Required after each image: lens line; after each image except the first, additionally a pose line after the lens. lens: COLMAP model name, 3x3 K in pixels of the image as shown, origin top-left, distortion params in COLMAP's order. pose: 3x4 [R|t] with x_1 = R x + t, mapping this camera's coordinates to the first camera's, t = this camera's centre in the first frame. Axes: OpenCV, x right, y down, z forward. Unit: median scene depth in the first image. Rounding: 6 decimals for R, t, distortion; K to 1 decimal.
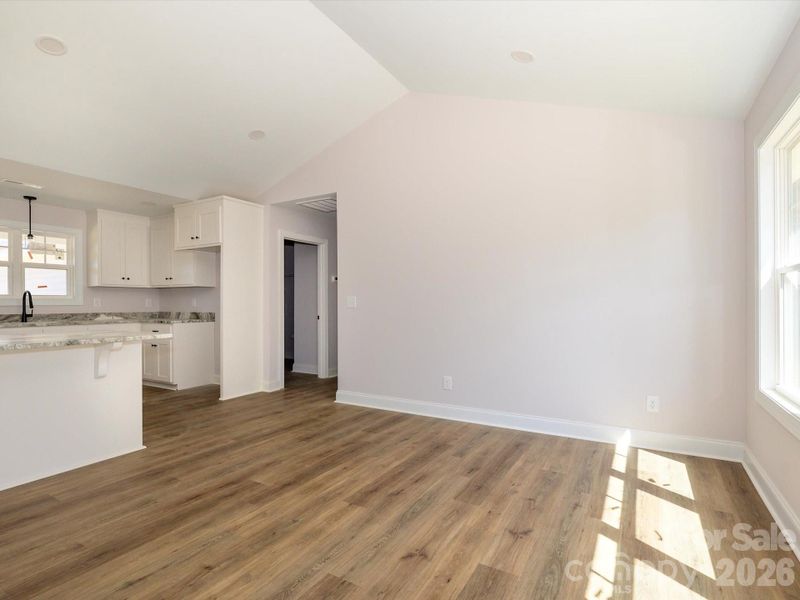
lens RADIAL K [[416.9, 0, 393.9], [0, 416.9, 298.9], [0, 0, 1]] dist [-0.001803, 0.000625]
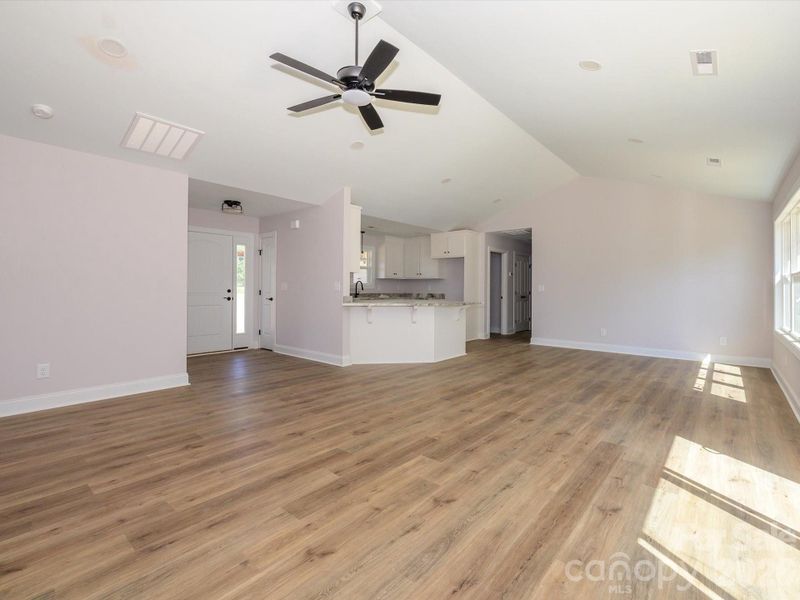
lens RADIAL K [[378.2, 0, 422.0], [0, 378.2, 285.4], [0, 0, 1]] dist [0.007367, -0.000311]
pose [[0.986661, 0.008992, -0.162539, -0.540224], [-0.009433, 0.999954, -0.001943, 0.003133], [0.162514, 0.003451, 0.986700, -1.097961]]
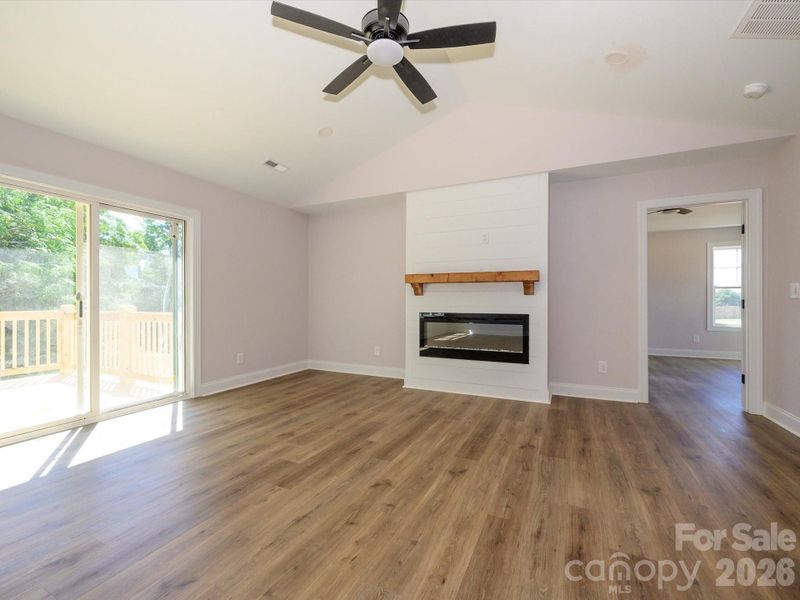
lens RADIAL K [[358.2, 0, 398.0], [0, 358.2, 301.2], [0, 0, 1]] dist [-0.001821, -0.000281]
pose [[-0.997533, 0.002582, -0.070154, -0.836868], [0.003169, 0.999961, -0.008262, 0.035936], [0.070130, -0.008464, -0.997502, 0.539038]]
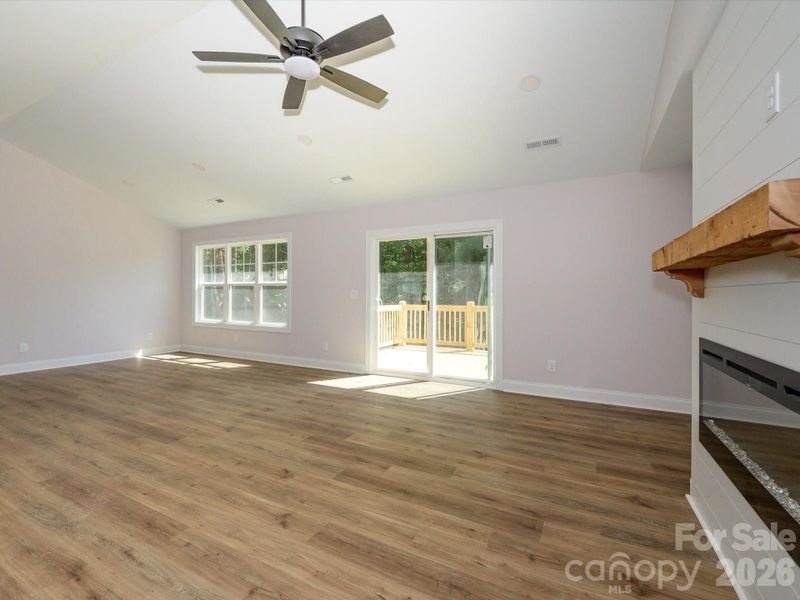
lens RADIAL K [[358.2, 0, 395.7], [0, 358.2, 298.7], [0, 0, 1]] dist [-0.001821, -0.000281]
pose [[-0.041019, -0.003910, 0.999151, -1.618075], [-0.015098, 0.999881, 0.003293, 0.007078], [-0.999044, -0.014950, -0.041074, -0.349787]]
